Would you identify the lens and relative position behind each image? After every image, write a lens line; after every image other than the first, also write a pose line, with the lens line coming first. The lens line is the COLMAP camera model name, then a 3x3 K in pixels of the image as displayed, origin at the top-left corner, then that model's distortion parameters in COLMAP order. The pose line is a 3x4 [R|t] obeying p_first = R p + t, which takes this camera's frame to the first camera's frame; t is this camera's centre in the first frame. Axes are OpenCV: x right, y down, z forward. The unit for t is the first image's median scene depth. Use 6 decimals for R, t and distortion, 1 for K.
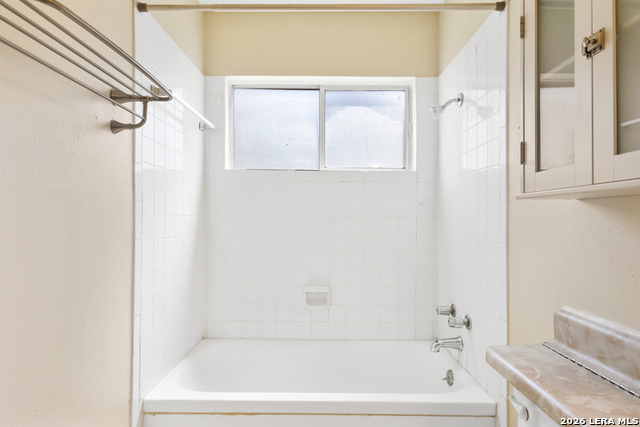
lens RADIAL K [[354.5, 0, 319.4], [0, 354.5, 216.3], [0, 0, 1]] dist [0.007796, -0.001243]
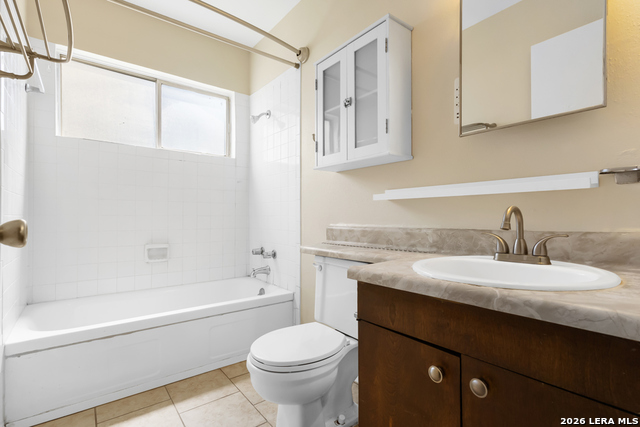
lens RADIAL K [[307.4, 0, 321.6], [0, 307.4, 214.8], [0, 0, 1]] dist [0.011789, -0.000056]
pose [[0.782115, -0.002378, 0.623130, -0.262829], [-0.001899, 0.999979, 0.006199, 0.105118], [-0.623132, -0.006032, 0.782094, -0.207958]]
